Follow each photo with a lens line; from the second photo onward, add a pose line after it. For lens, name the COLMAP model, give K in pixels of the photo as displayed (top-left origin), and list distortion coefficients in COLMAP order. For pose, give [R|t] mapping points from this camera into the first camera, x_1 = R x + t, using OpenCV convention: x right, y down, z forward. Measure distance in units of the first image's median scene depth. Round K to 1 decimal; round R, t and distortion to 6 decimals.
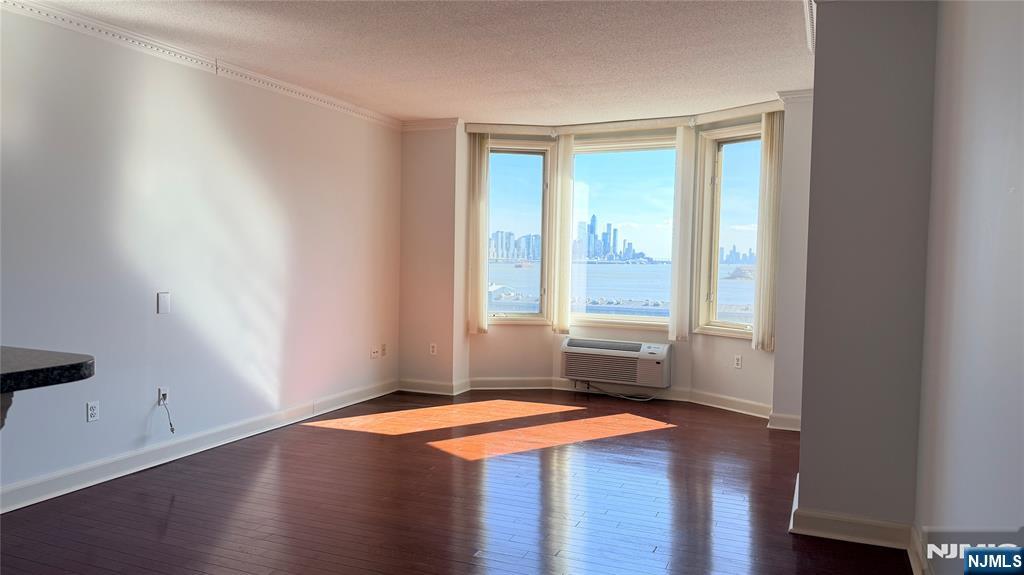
lens RADIAL K [[714.1, 0, 511.7], [0, 714.1, 290.8], [0, 0, 1]] dist [0.153890, -0.275508]
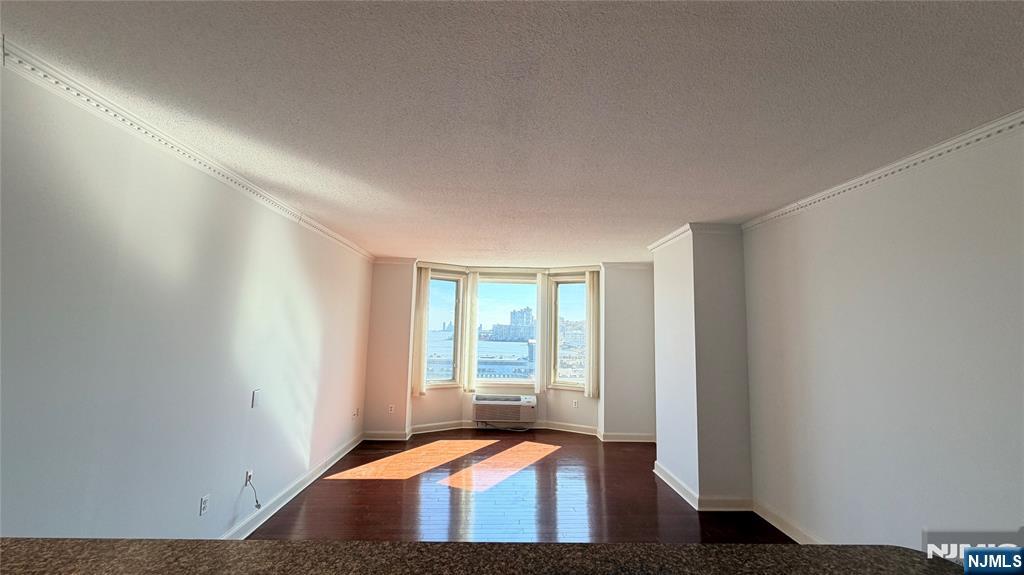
lens RADIAL K [[409.1, 0, 510.3], [0, 409.1, 288.2], [0, 0, 1]] dist [0.001795, -0.000104]
pose [[0.903192, 0.047292, 0.426624, -0.269374], [0.013849, 0.990184, -0.139083, -0.045814], [-0.429014, 0.131527, 0.893671, 0.111433]]
